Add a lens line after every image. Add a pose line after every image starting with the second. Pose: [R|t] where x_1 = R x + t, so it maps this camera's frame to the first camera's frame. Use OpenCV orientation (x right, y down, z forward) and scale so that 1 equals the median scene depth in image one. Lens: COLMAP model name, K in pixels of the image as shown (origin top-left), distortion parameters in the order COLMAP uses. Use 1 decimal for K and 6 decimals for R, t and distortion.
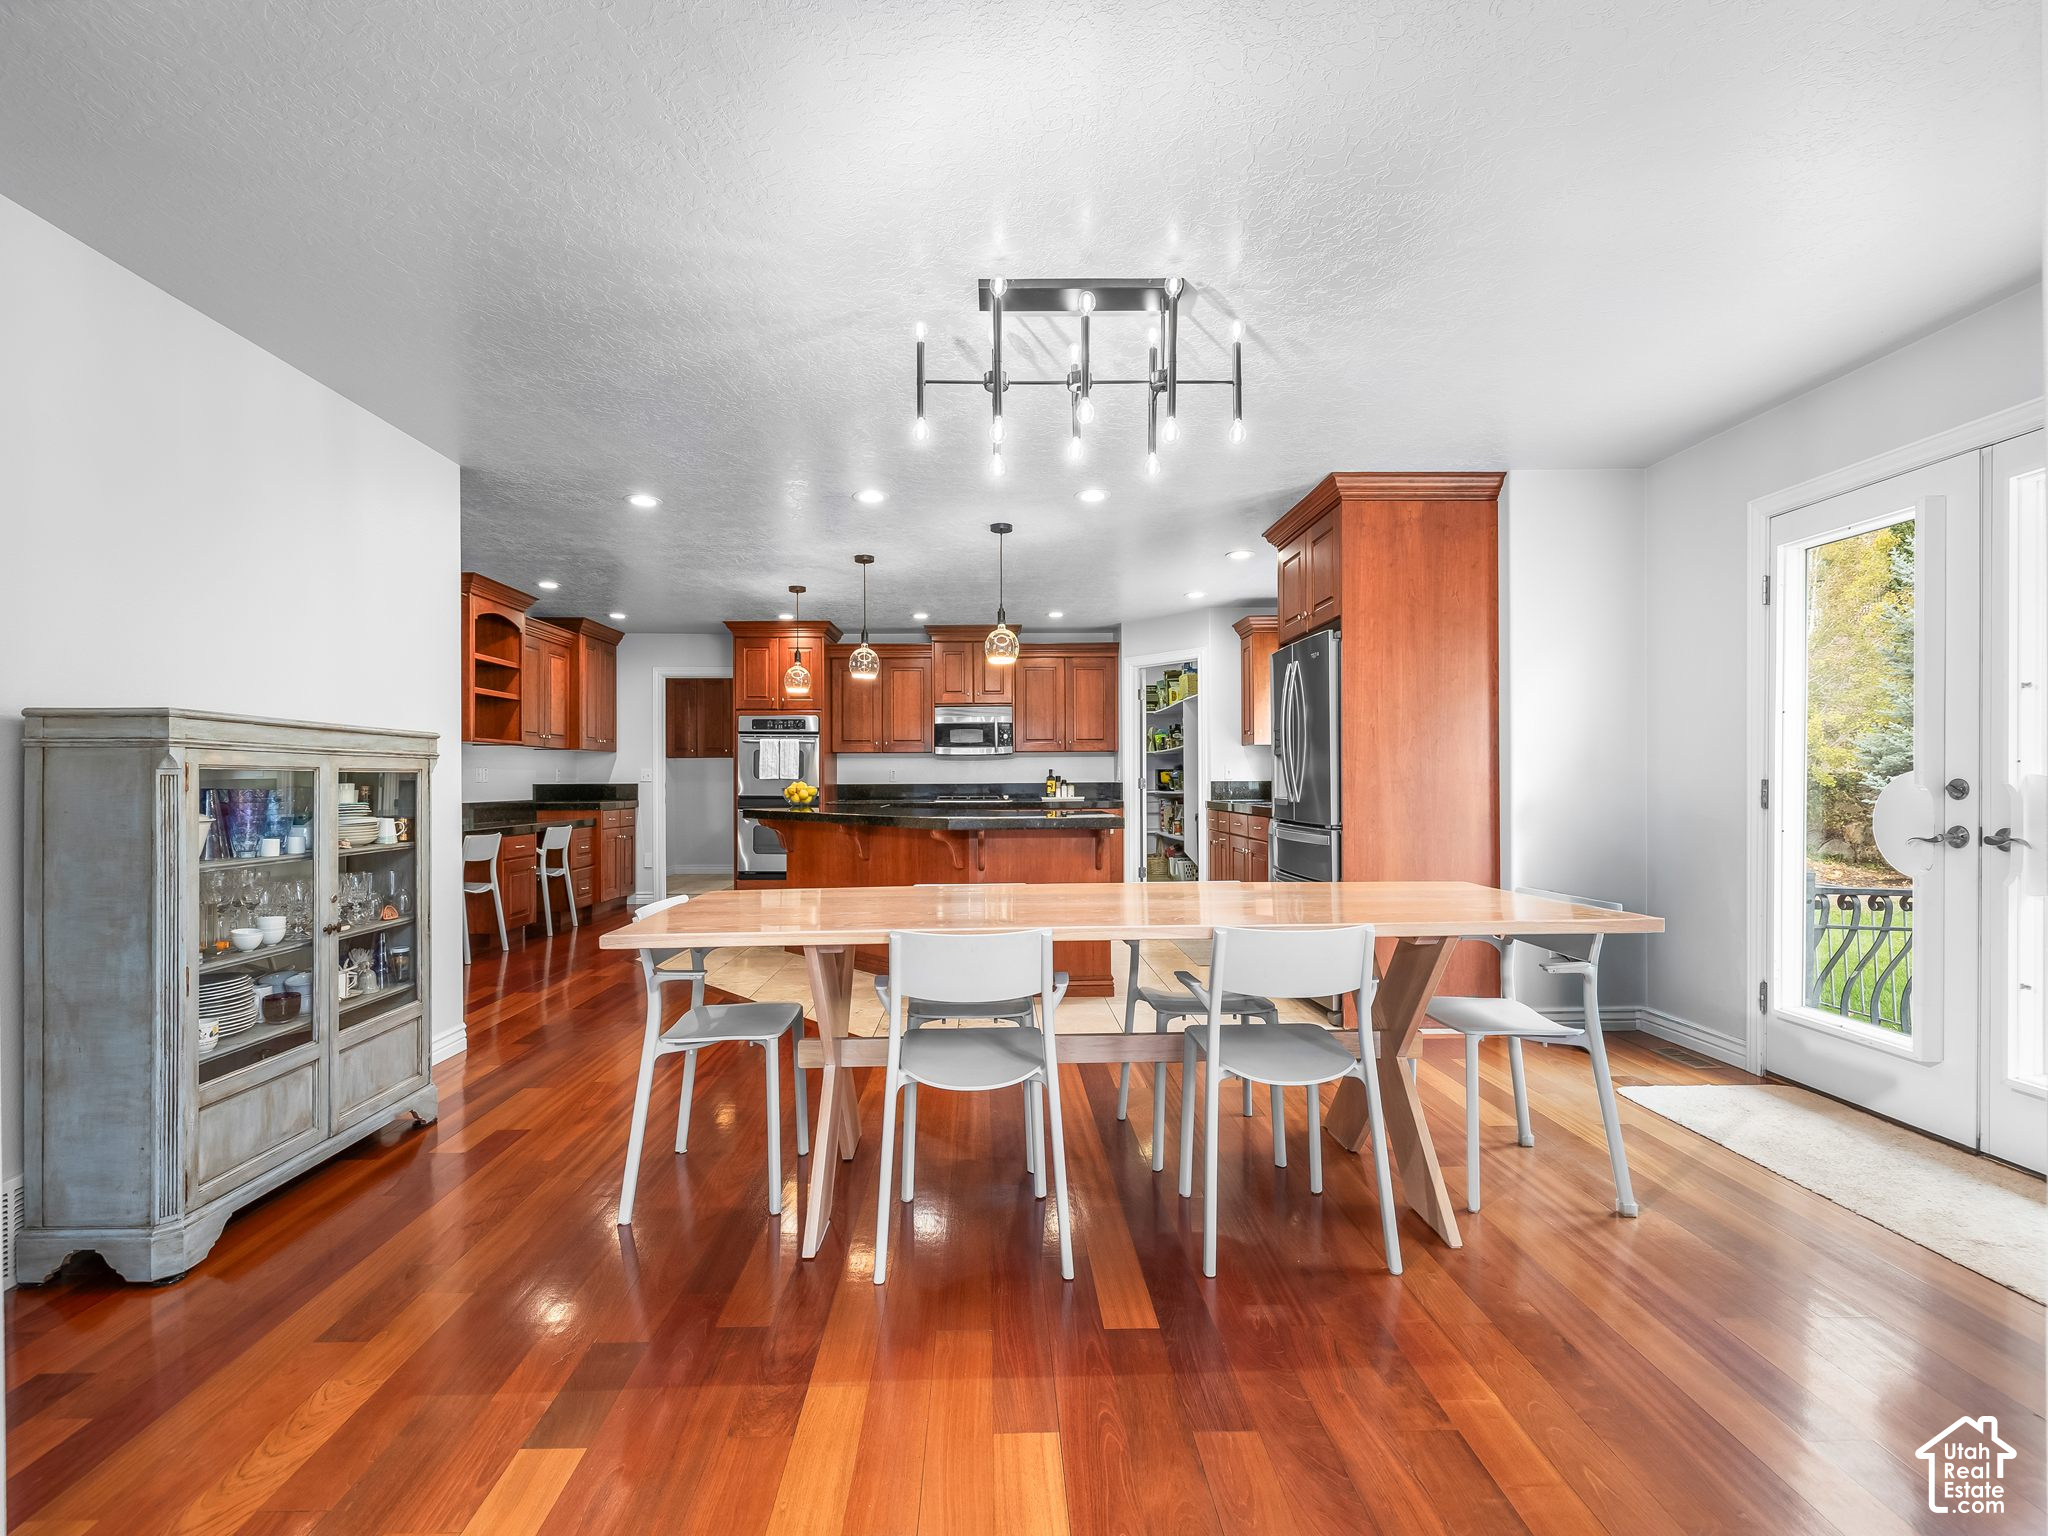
lens RADIAL K [[863.3, 0, 1018.7], [0, 863.3, 774.6], [0, 0, 1]] dist [0.002633, 0.000851]
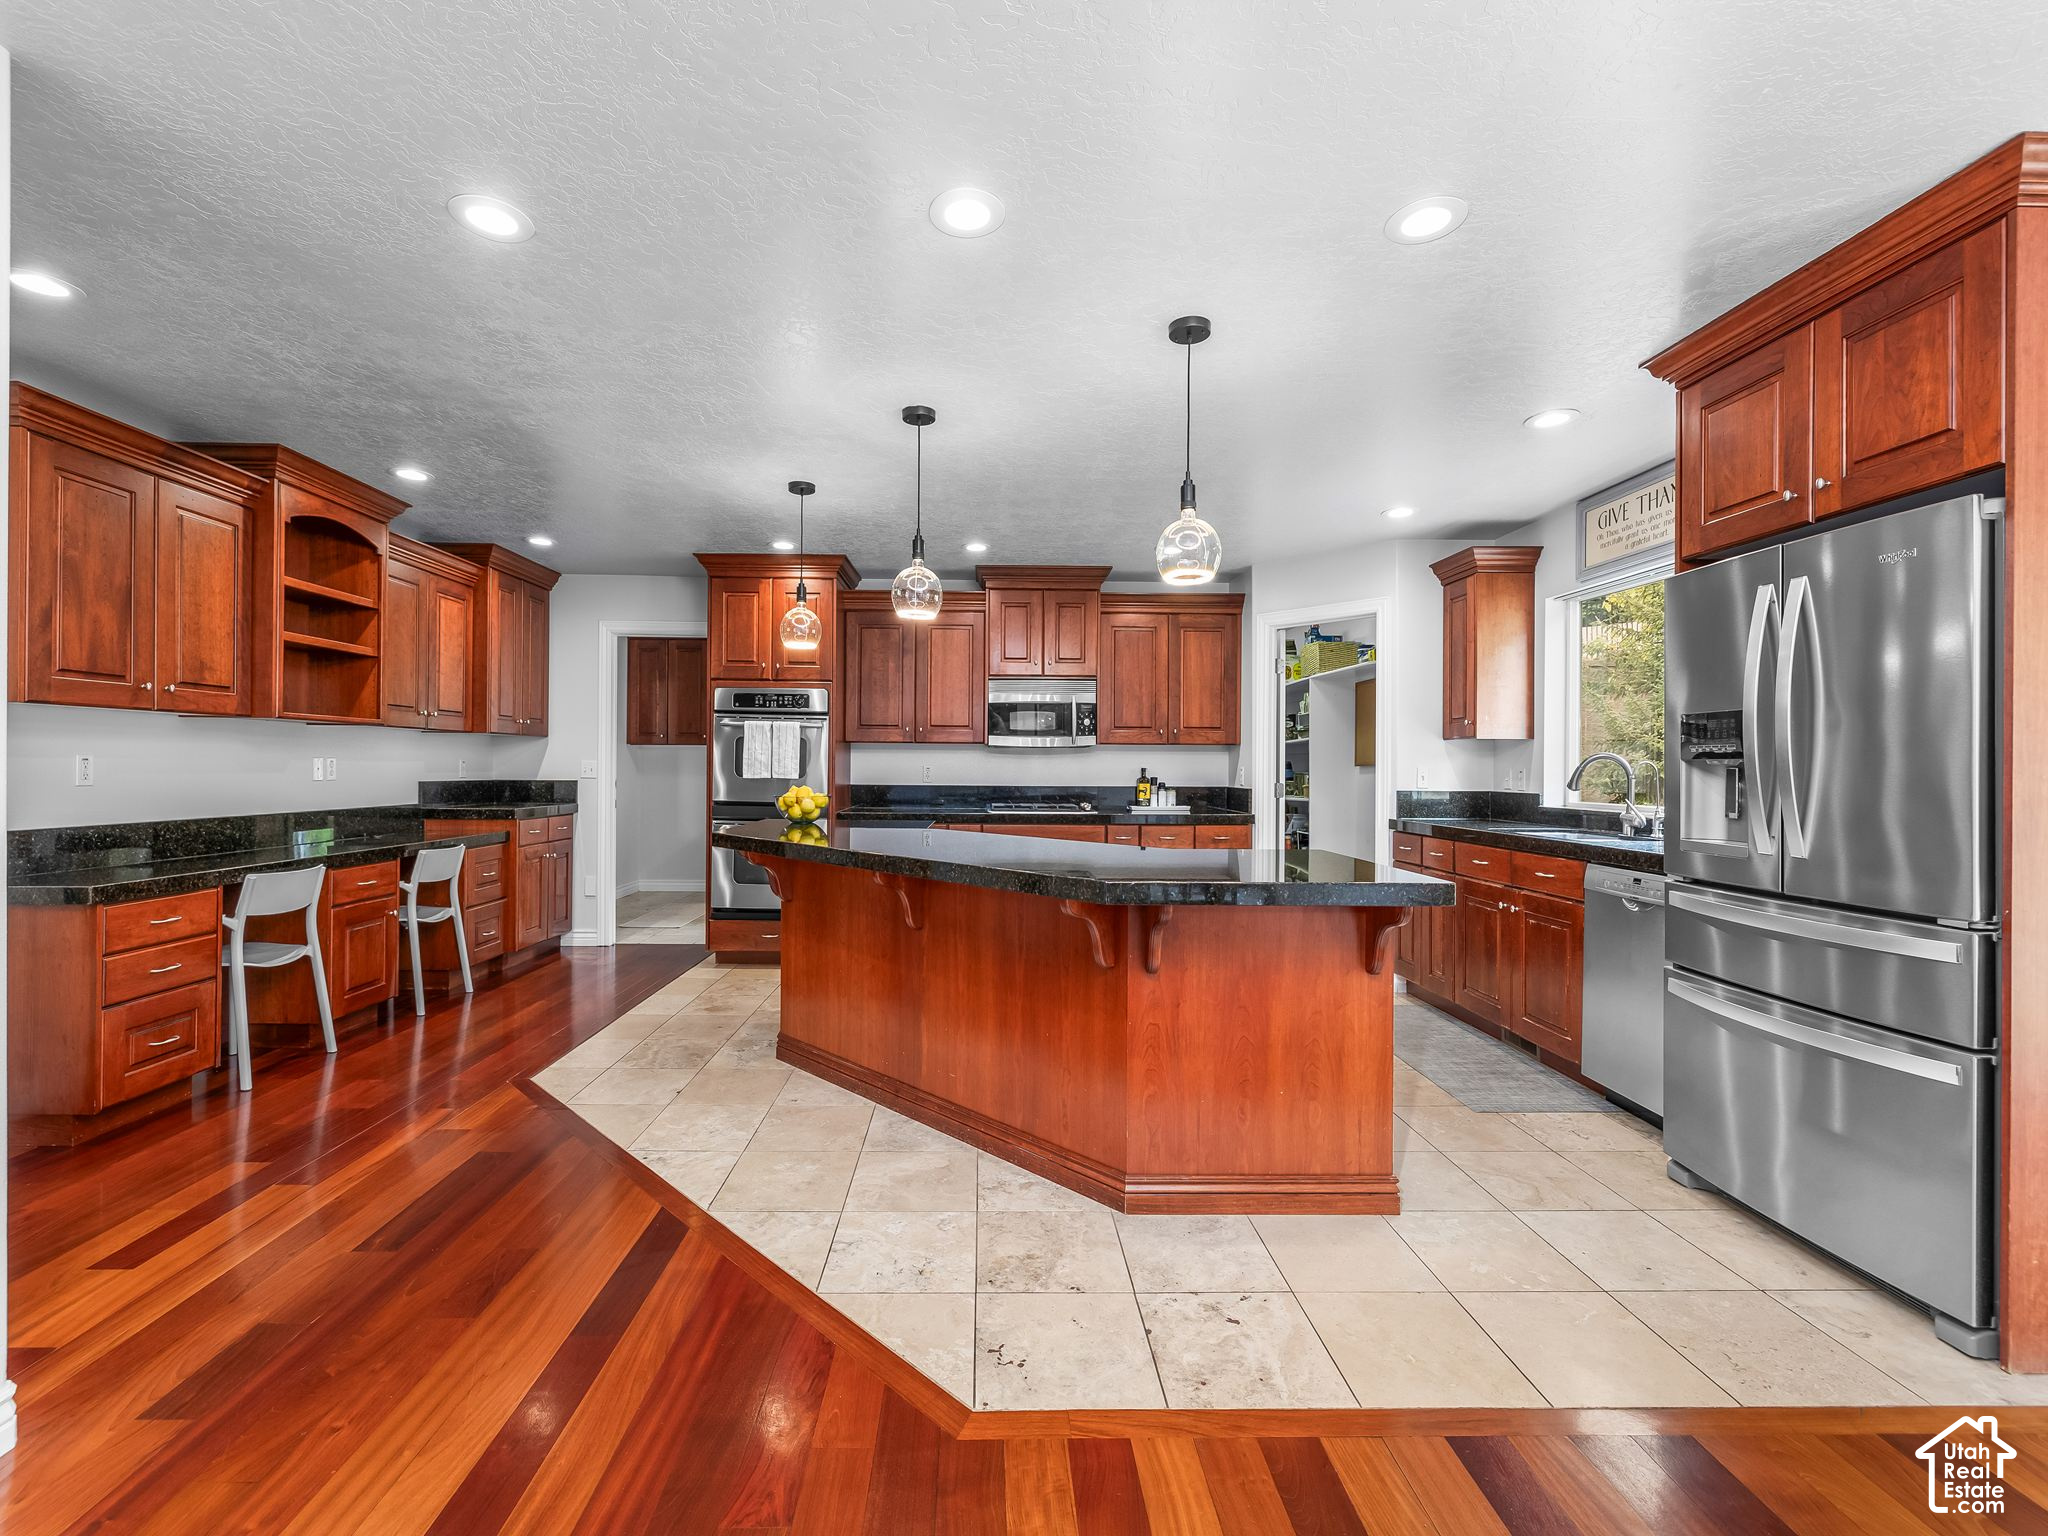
lens RADIAL K [[863.3, 0, 1017.1], [0, 863.3, 767.0], [0, 0, 1]] dist [0.002633, 0.000851]
pose [[0.999914, 0.012589, 0.003685, -0.079758], [-0.012610, 0.999905, 0.005578, -0.010494], [-0.003614, -0.005624, 0.999978, 0.295471]]
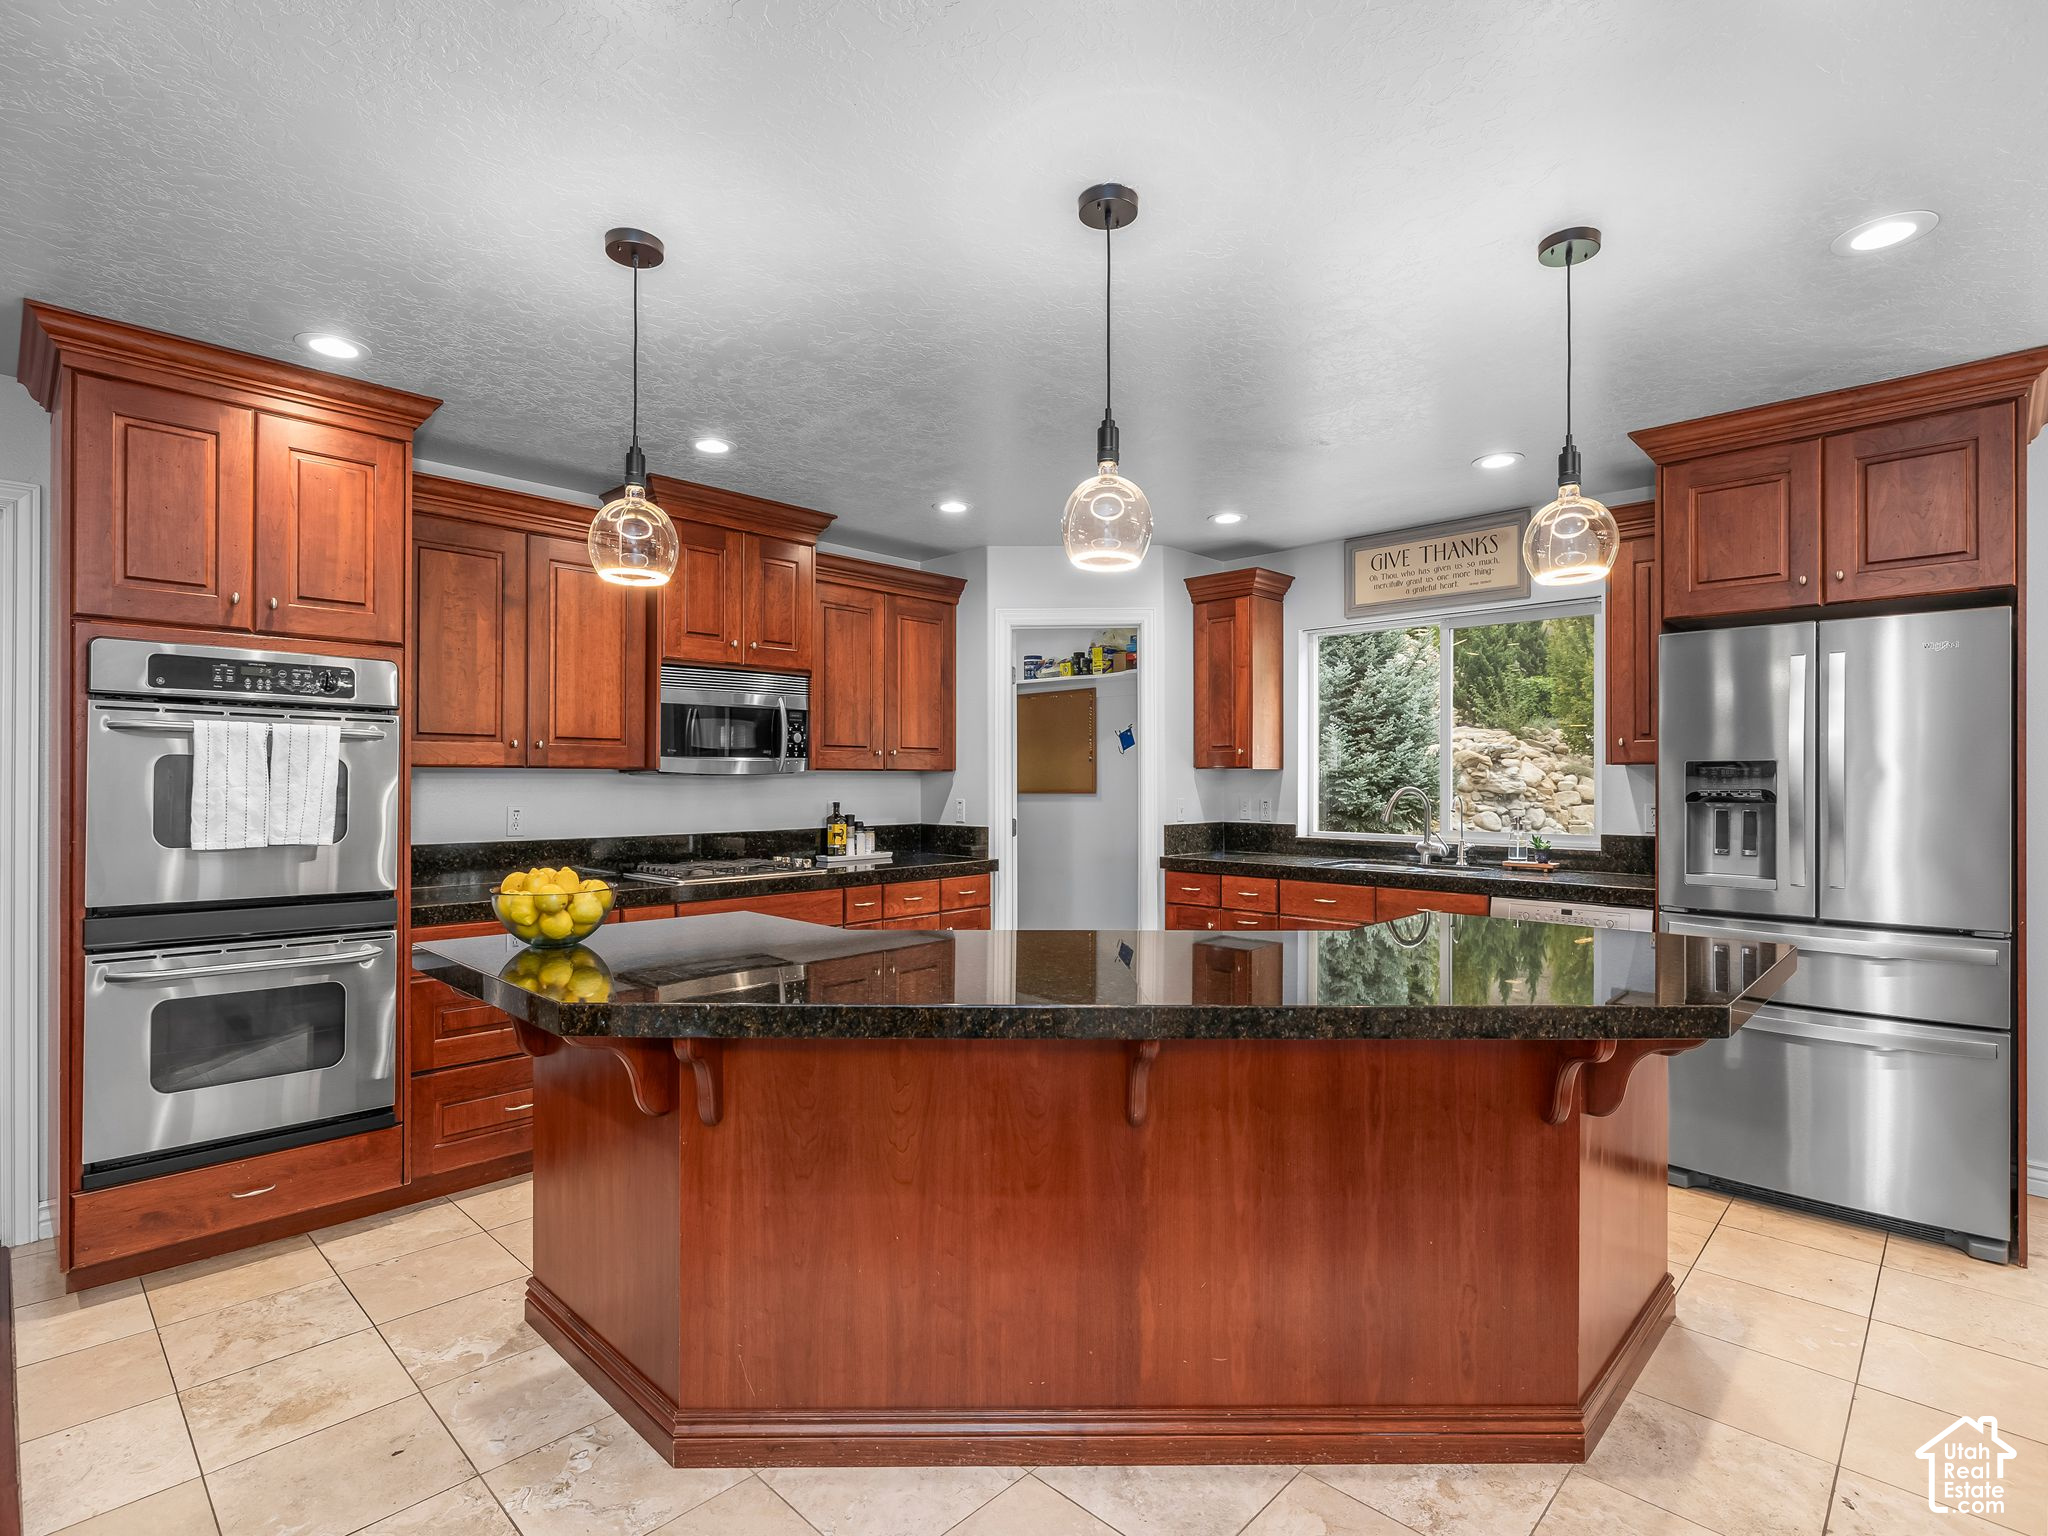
lens RADIAL K [[989.7, 0, 1013.1], [0, 989.7, 773.6], [0, 0, 1]] dist [-0.000351, 0.000883]
pose [[0.717248, 0.010960, 0.696732, -0.335385], [-0.008501, 0.999940, -0.006977, -0.022045], [-0.696766, -0.000919, 0.717298, 0.540264]]
